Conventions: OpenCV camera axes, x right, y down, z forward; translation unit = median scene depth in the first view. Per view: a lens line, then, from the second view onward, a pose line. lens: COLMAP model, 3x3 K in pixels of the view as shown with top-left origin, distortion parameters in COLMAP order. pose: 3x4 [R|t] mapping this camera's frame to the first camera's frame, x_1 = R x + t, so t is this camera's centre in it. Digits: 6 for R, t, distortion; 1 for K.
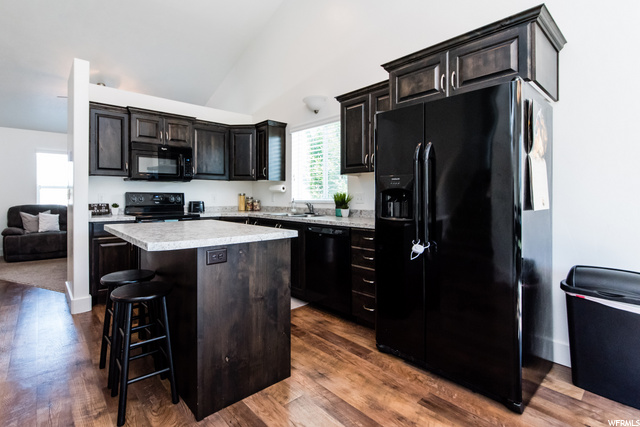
lens RADIAL K [[310.2, 0, 302.7], [0, 310.2, 198.7], [0, 0, 1]] dist [-0.001008, -0.000311]
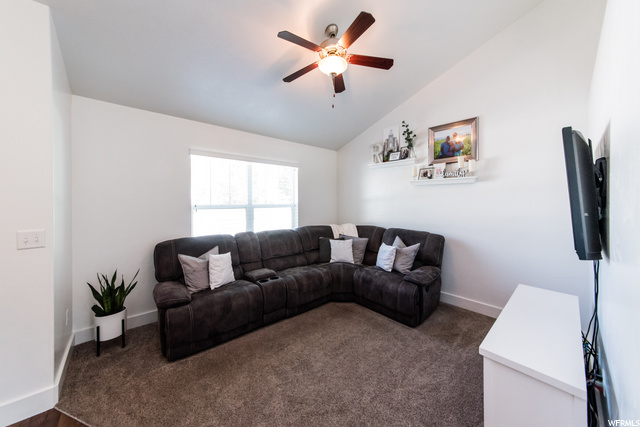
lens RADIAL K [[226.5, 0, 317.6], [0, 226.5, 203.5], [0, 0, 1]] dist [-0.000130, -0.000023]
pose [[0.999977, -0.006599, 0.001610, -1.225029], [0.006594, 0.999973, 0.003138, -0.096350], [-0.001630, -0.003127, 0.999994, 1.085731]]
